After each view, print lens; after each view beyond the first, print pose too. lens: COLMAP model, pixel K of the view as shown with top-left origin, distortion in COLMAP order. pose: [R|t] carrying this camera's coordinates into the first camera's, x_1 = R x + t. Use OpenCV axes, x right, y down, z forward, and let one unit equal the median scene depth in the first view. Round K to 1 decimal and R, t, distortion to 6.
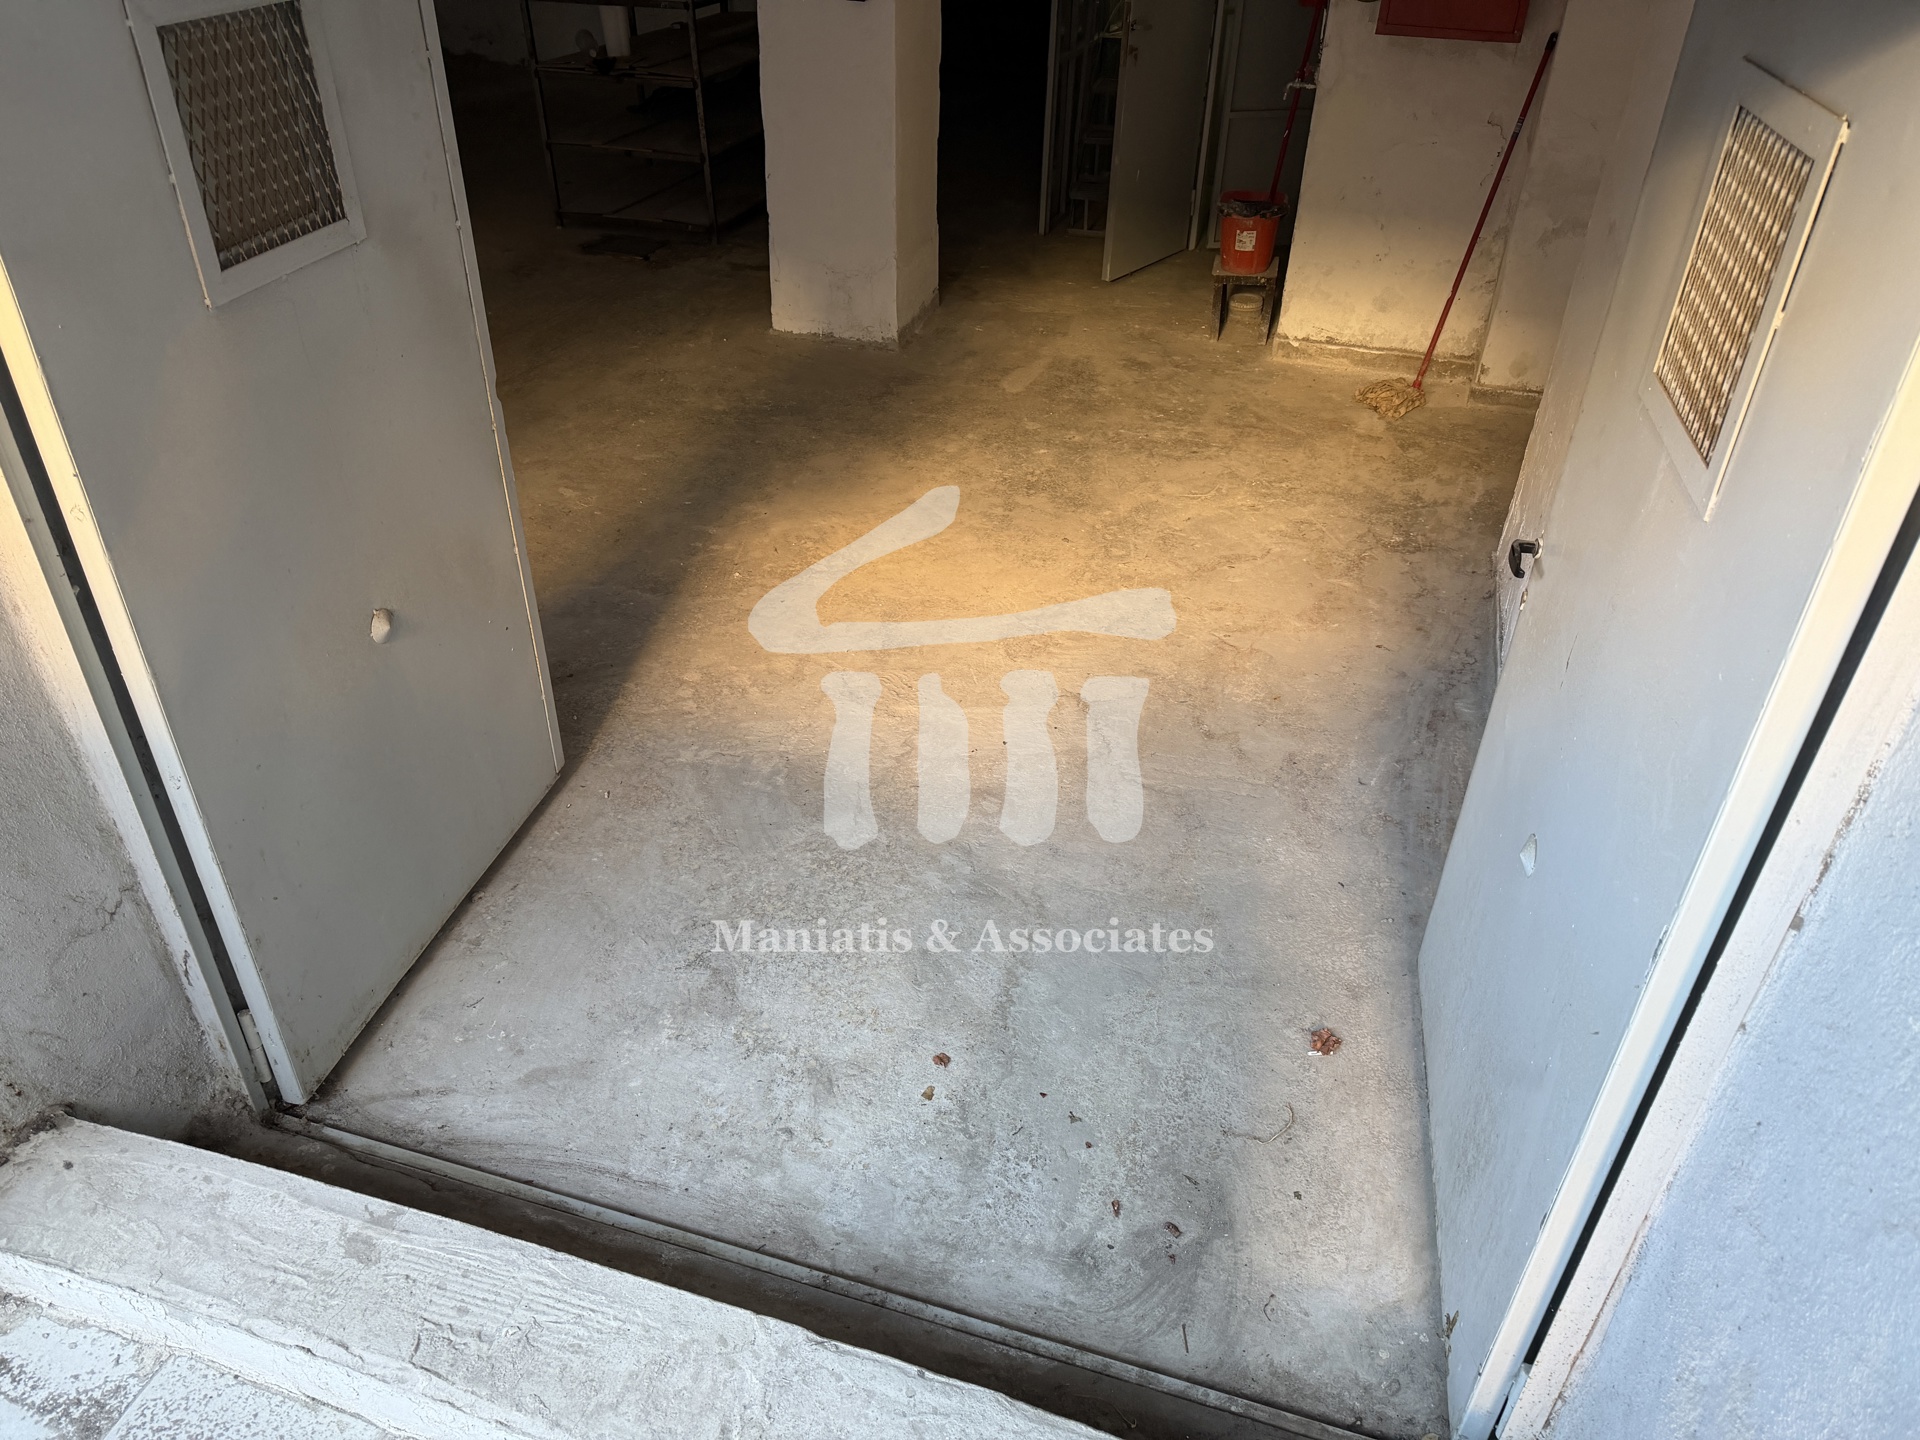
lens RADIAL K [[1361.3, 0, 933.9], [0, 1361.3, 723.5], [0, 0, 1]] dist [0.048433, -0.047131]
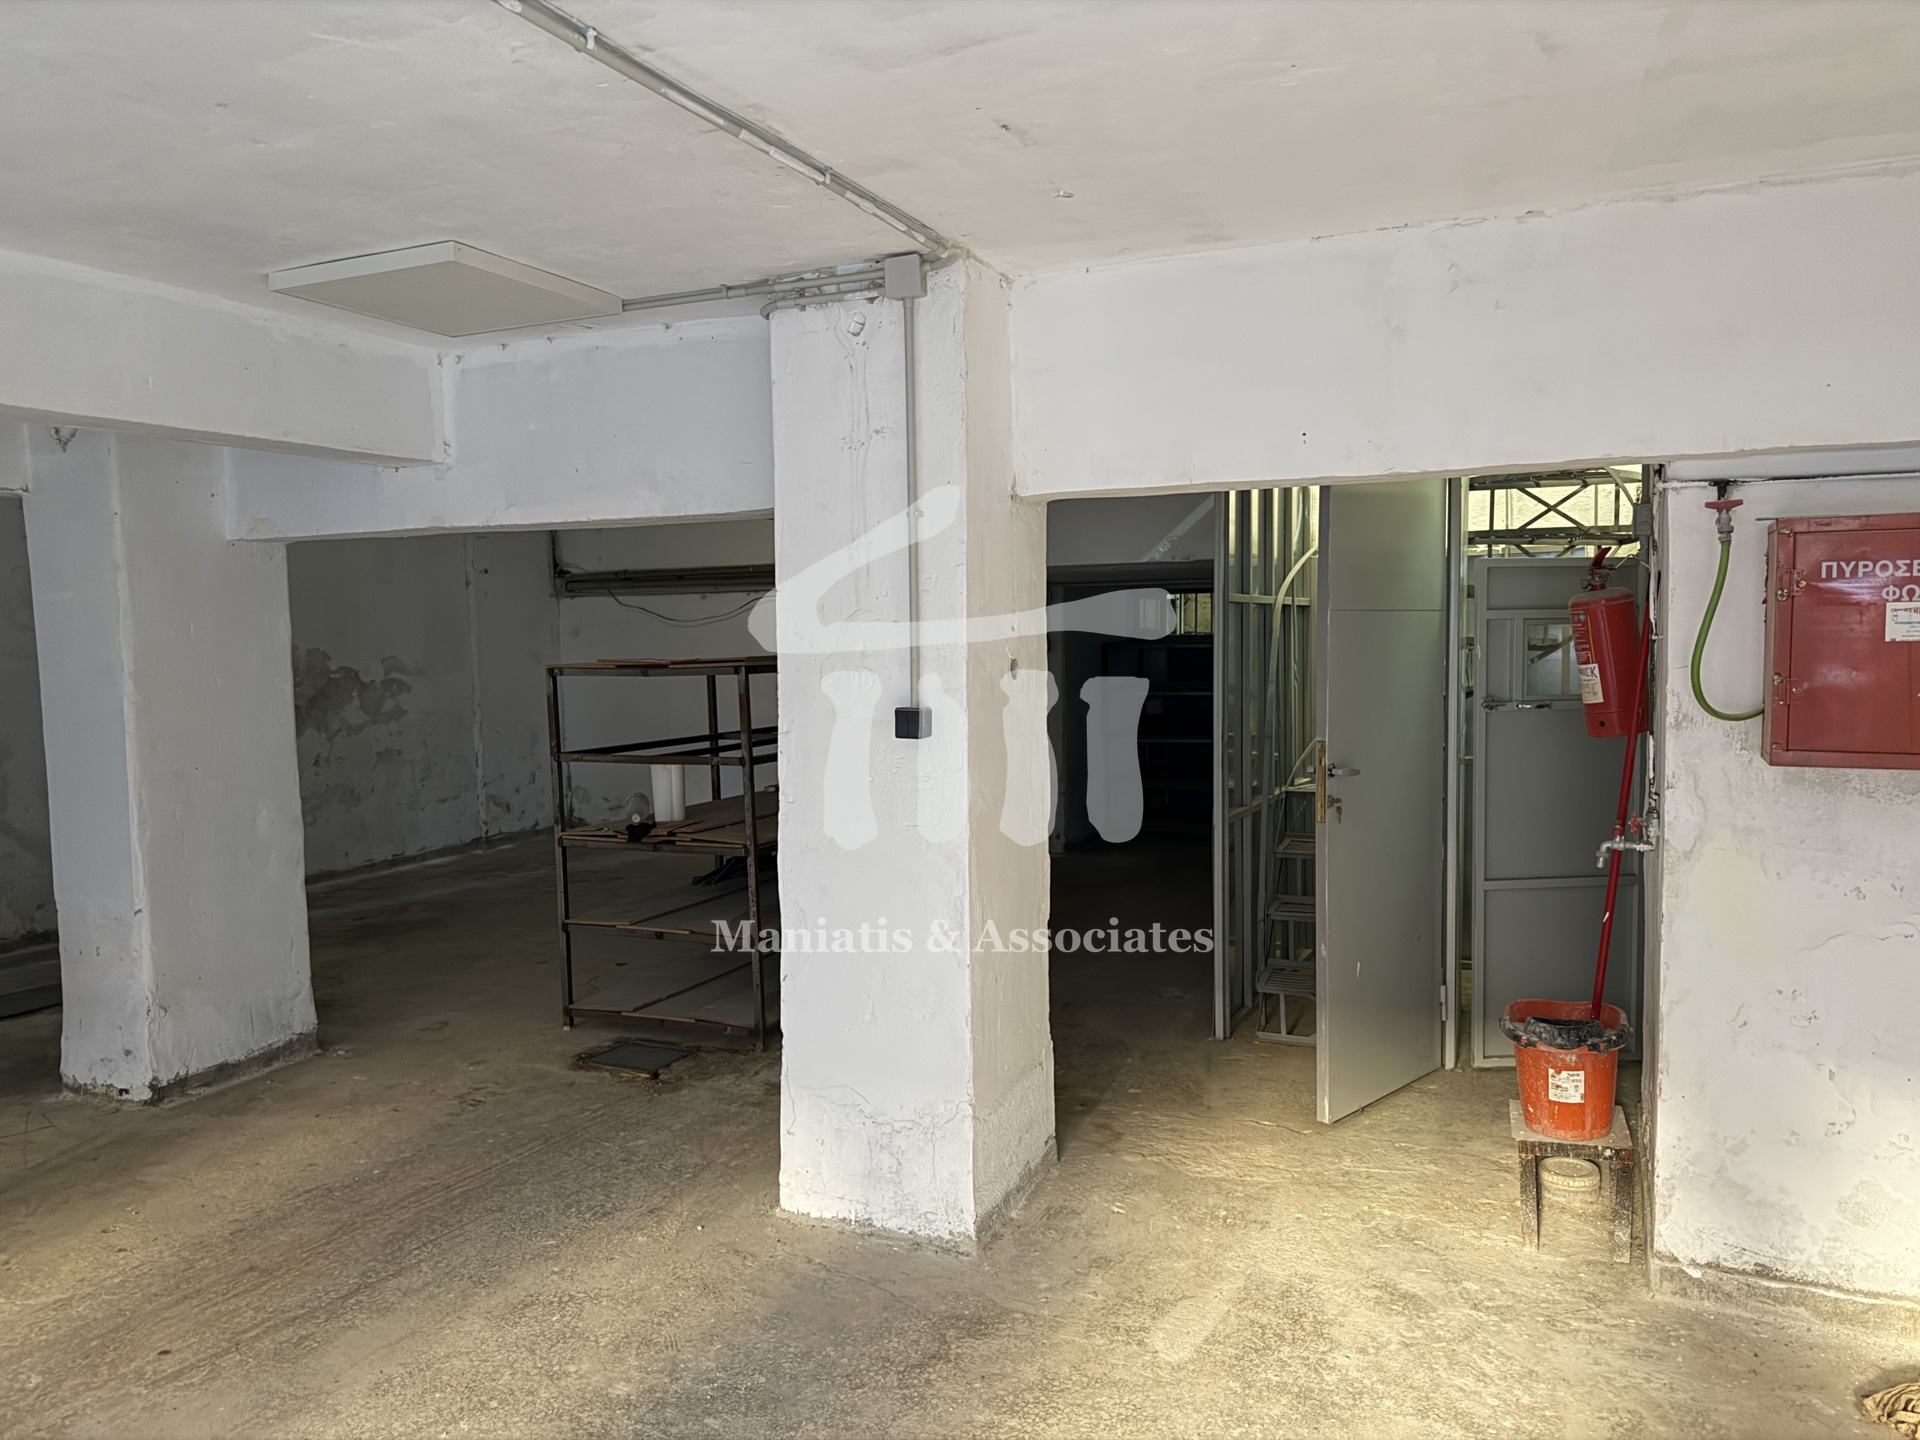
lens RADIAL K [[1361.3, 0, 961.0], [0, 1361.3, 719.3], [0, 0, 1]] dist [0.048433, -0.047131]
pose [[0.992379, -0.022800, -0.121095, 0.043833], [-0.041623, 0.862944, -0.503582, -0.173698], [0.115980, 0.504785, 0.855419, 0.374818]]
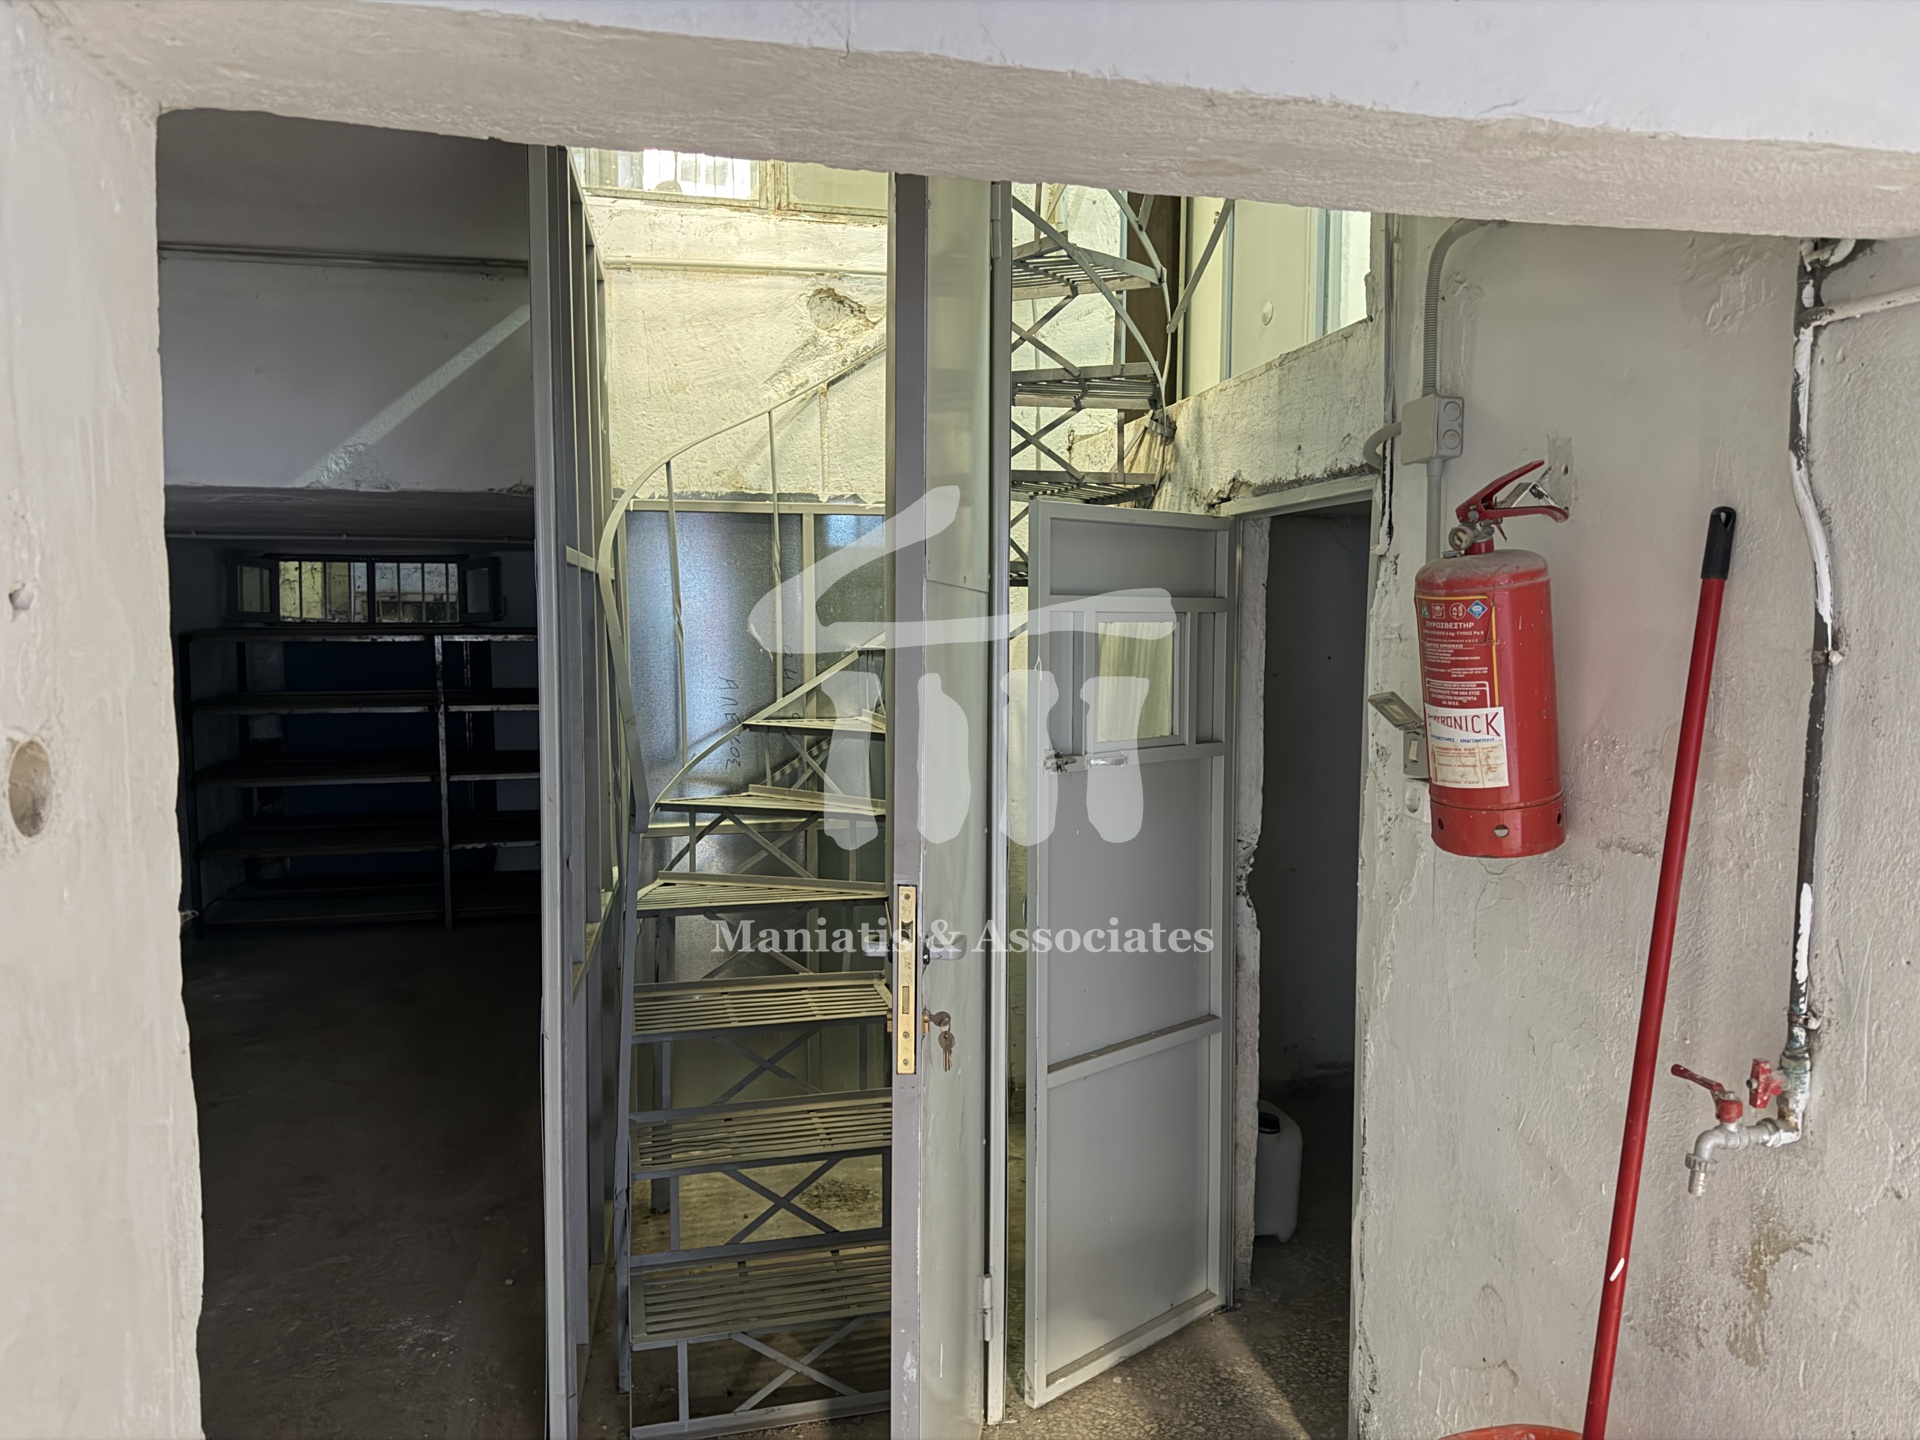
lens RADIAL K [[1361.3, 0, 962.7], [0, 1361.3, 727.3], [0, 0, 1]] dist [0.048433, -0.047131]
pose [[0.864030, -0.051658, 0.500783, 0.004973], [0.289326, 0.864997, -0.409963, -0.433811], [-0.411998, 0.499110, 0.762330, 0.758846]]
